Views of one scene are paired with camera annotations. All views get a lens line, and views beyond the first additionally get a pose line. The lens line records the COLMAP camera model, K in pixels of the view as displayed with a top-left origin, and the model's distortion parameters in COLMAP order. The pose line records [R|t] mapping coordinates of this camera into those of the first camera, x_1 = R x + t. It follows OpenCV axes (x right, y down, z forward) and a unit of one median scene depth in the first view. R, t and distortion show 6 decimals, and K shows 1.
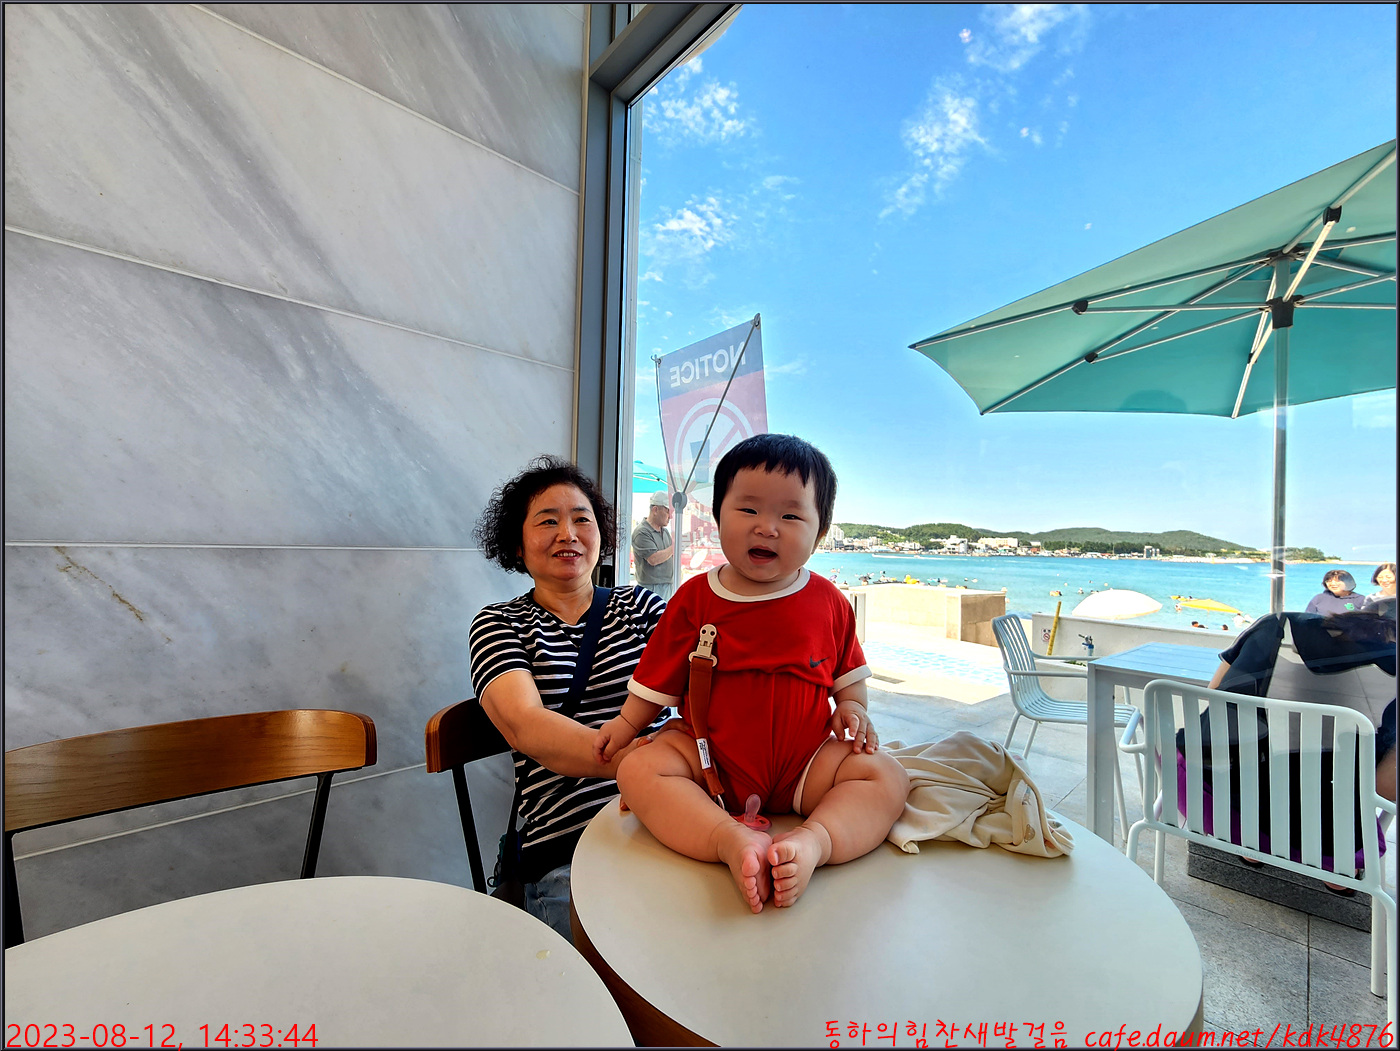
lens RADIAL K [[564.3, 0, 700.0], [0, 564.3, 525.5], [0, 0, 1]] dist [-0.005866, 0.000529]
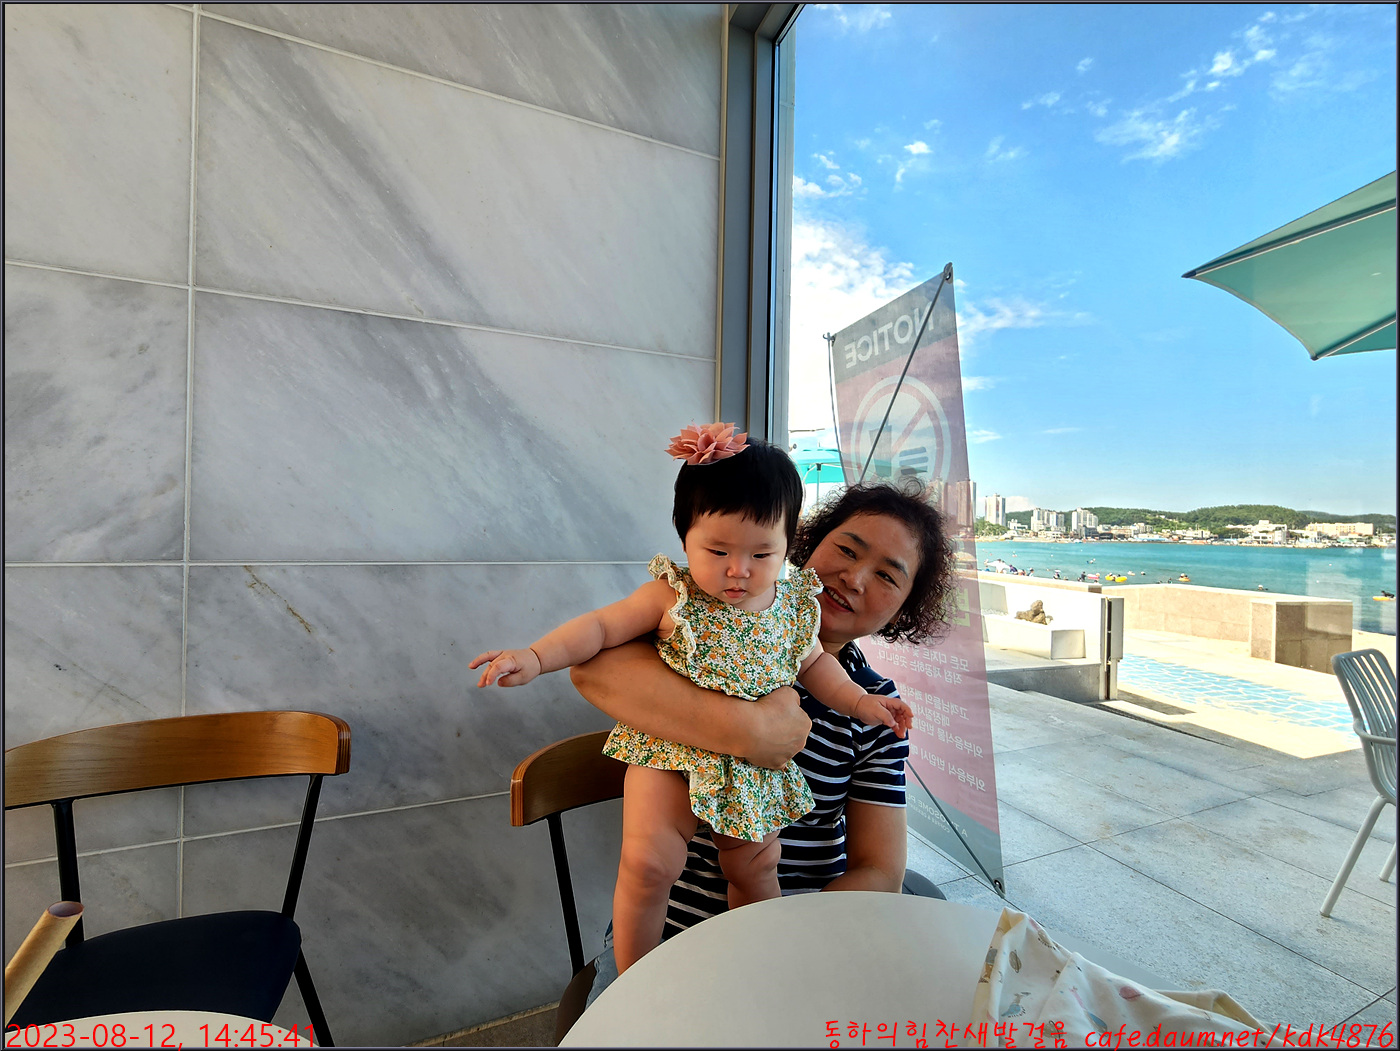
lens RADIAL K [[564.3, 0, 700.0], [0, 564.3, 525.5], [0, 0, 1]] dist [-0.005866, 0.000529]
pose [[0.934048, -0.006723, -0.357085, 0.097200], [0.013684, 0.999762, 0.016972, -0.040790], [0.356886, -0.020739, 0.933918, 0.214713]]
